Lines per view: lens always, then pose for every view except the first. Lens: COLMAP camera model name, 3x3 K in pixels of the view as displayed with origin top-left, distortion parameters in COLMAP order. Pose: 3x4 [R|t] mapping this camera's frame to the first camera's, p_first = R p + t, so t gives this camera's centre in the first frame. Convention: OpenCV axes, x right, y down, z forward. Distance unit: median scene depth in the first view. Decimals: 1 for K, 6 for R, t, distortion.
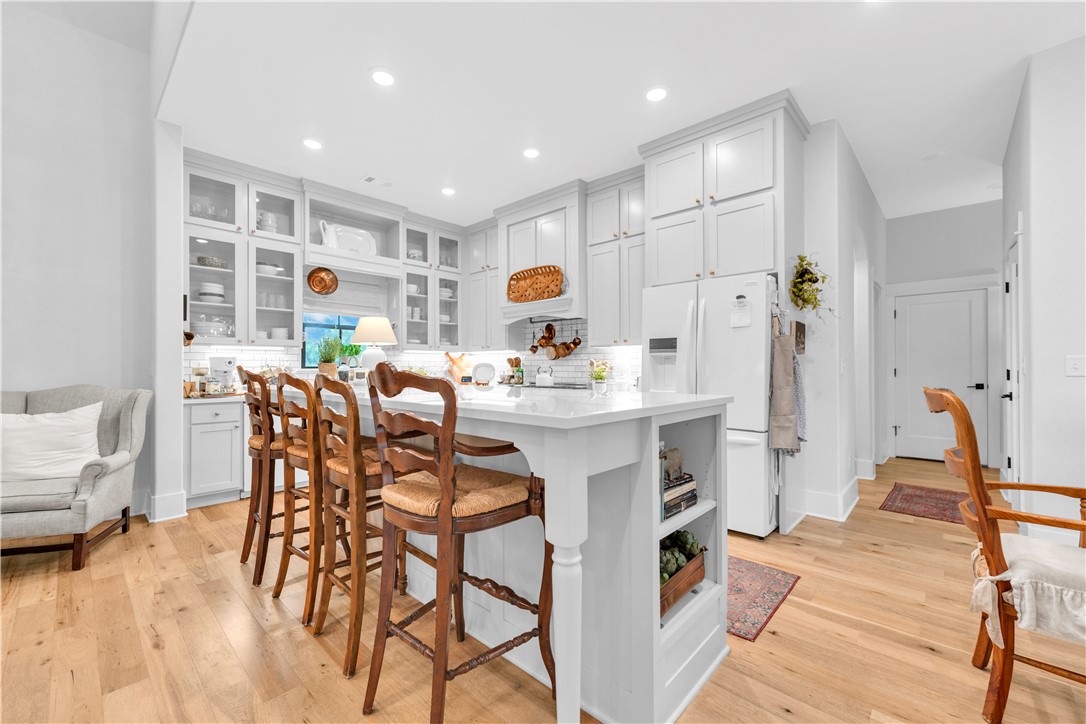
lens RADIAL K [[439.2, 0, 542.8], [0, 439.2, 367.4], [0, 0, 1]] dist [-0.000166, -0.000274]
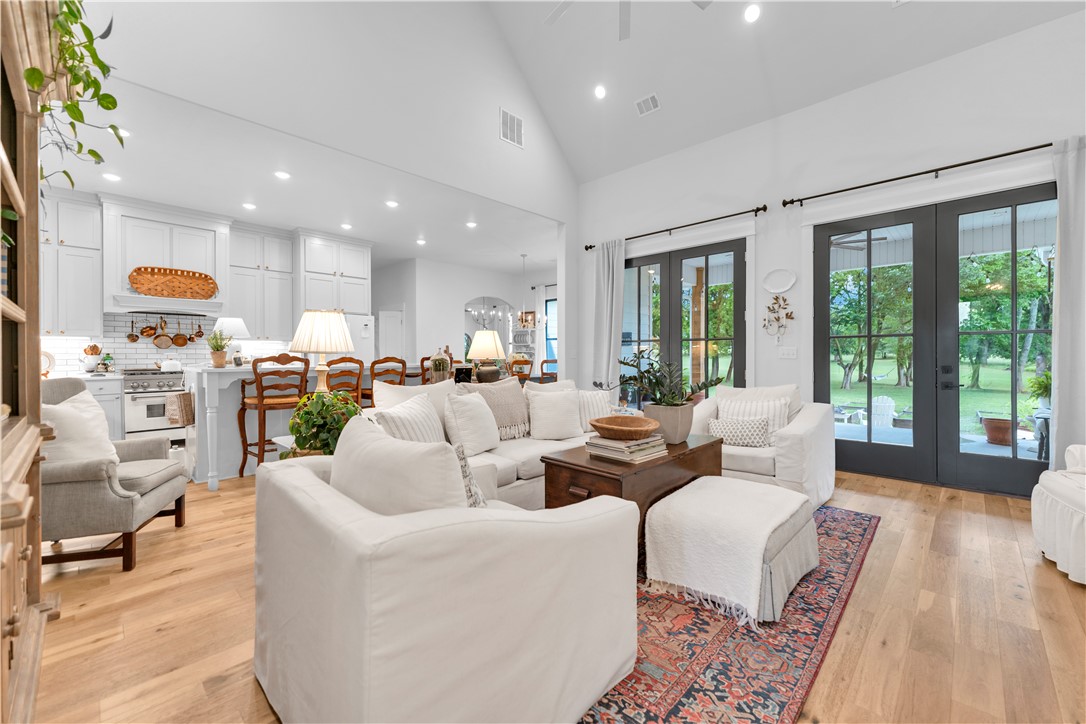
lens RADIAL K [[443.3, 0, 538.5], [0, 443.3, 357.4], [0, 0, 1]] dist [0.000524, -0.000131]
pose [[0.030177, 0.000584, 0.999544, -1.207252], [-0.000395, 1.000000, -0.000573, 0.006500], [-0.999544, -0.000378, 0.030177, 0.008845]]
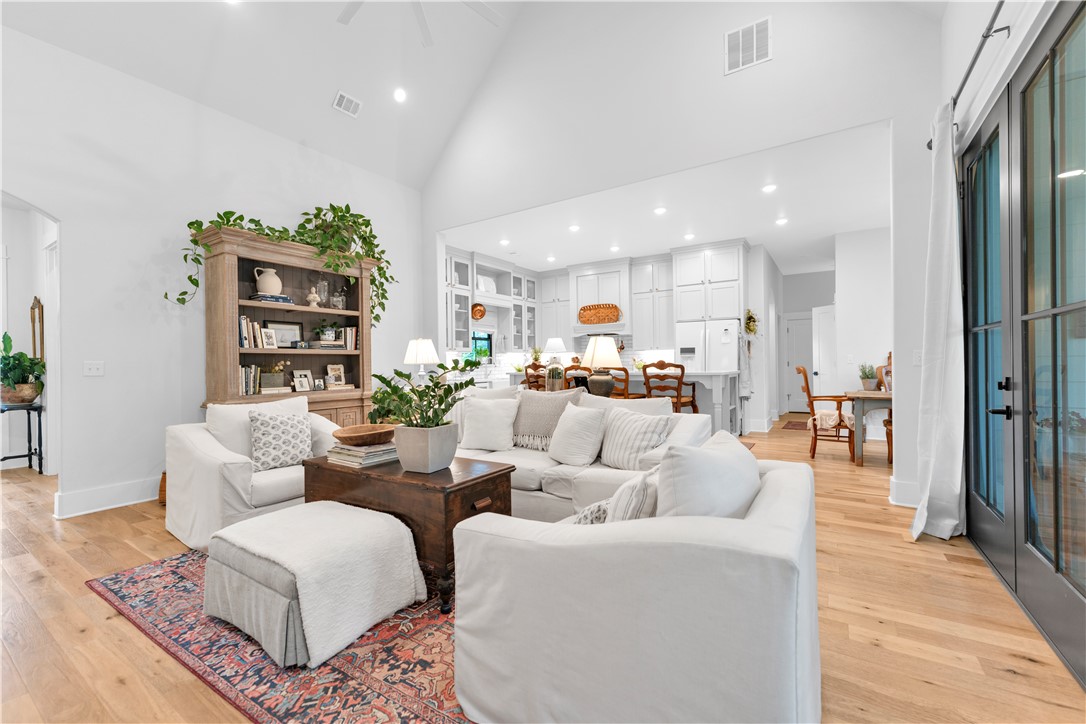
lens RADIAL K [[439.2, 0, 542.8], [0, 439.2, 367.4], [0, 0, 1]] dist [-0.000166, -0.000274]
pose [[0.986083, -0.010912, 0.165896, -0.541288], [0.009474, 0.999910, 0.009456, 0.000074], [-0.165985, -0.007753, 0.986098, -0.675596]]
